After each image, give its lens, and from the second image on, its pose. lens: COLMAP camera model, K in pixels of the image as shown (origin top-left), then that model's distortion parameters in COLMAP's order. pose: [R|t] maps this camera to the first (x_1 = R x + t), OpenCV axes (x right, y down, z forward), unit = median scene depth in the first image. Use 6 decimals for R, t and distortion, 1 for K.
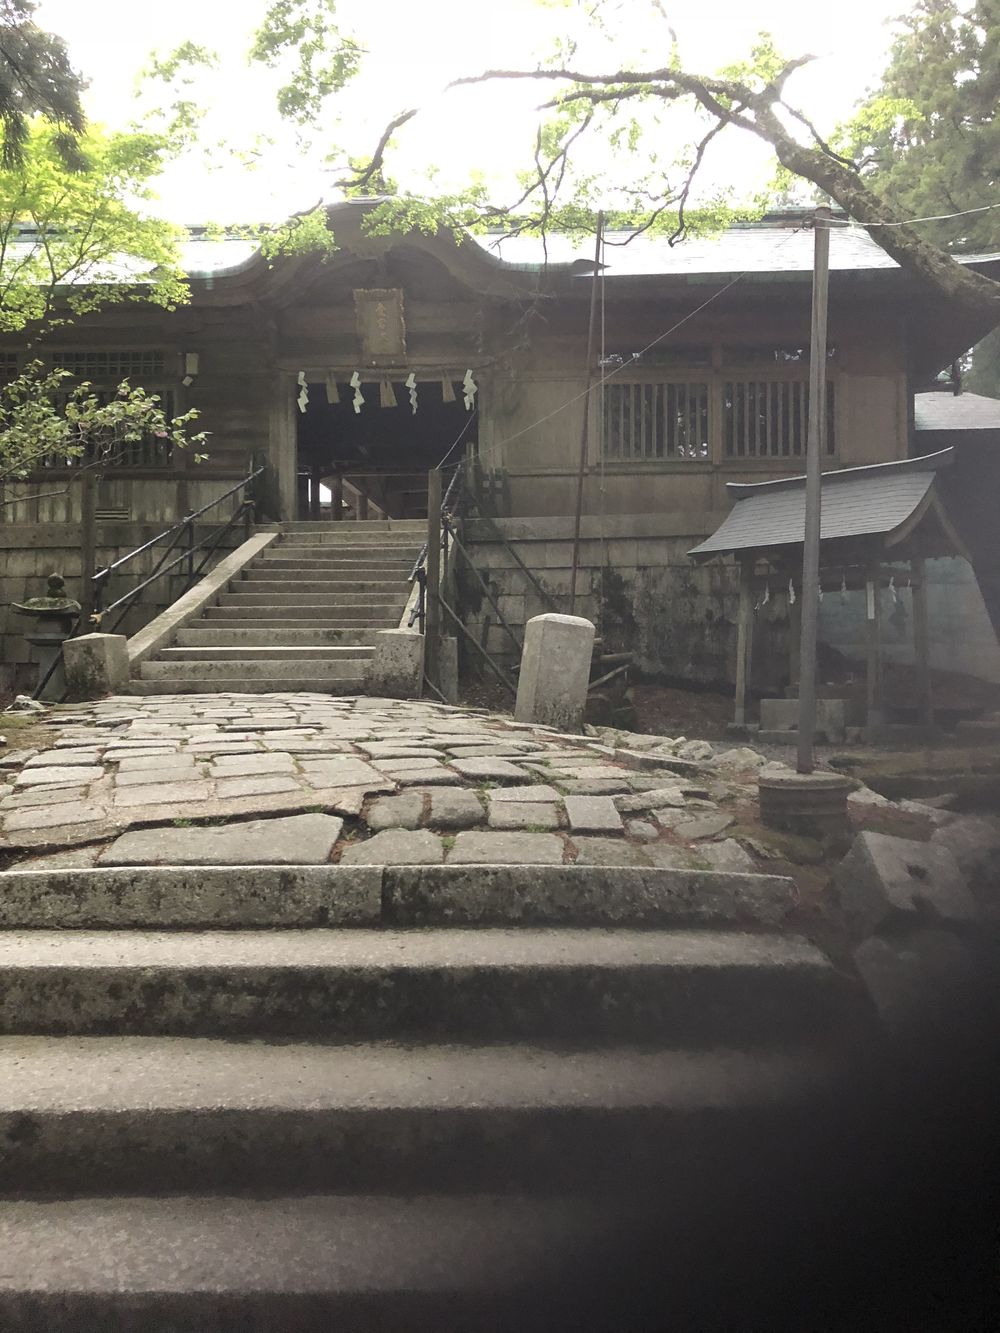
lens RADIAL K [[1103.1, 0, 506.6], [0, 1103.1, 673.4], [0, 0, 1]] dist [0.034636, -0.031951]
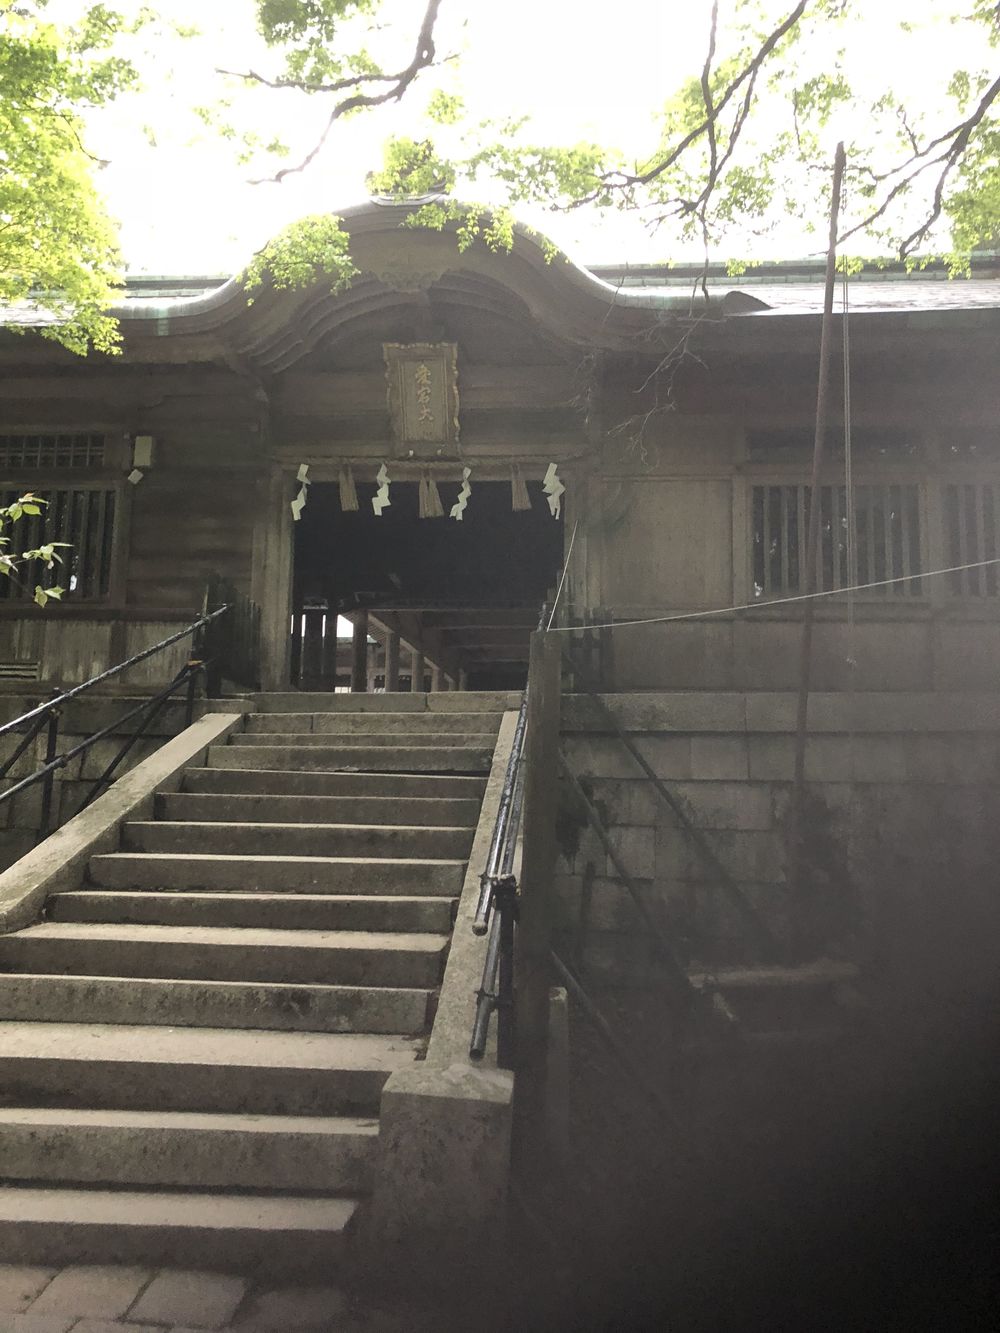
lens RADIAL K [[1103.1, 0, 497.6], [0, 1103.1, 660.8], [0, 0, 1]] dist [0.034636, -0.031951]
pose [[0.999090, 0.013712, -0.040383, -0.042371], [-0.018621, 0.992130, -0.123817, -0.080301], [0.038368, 0.124457, 0.991483, 0.388930]]
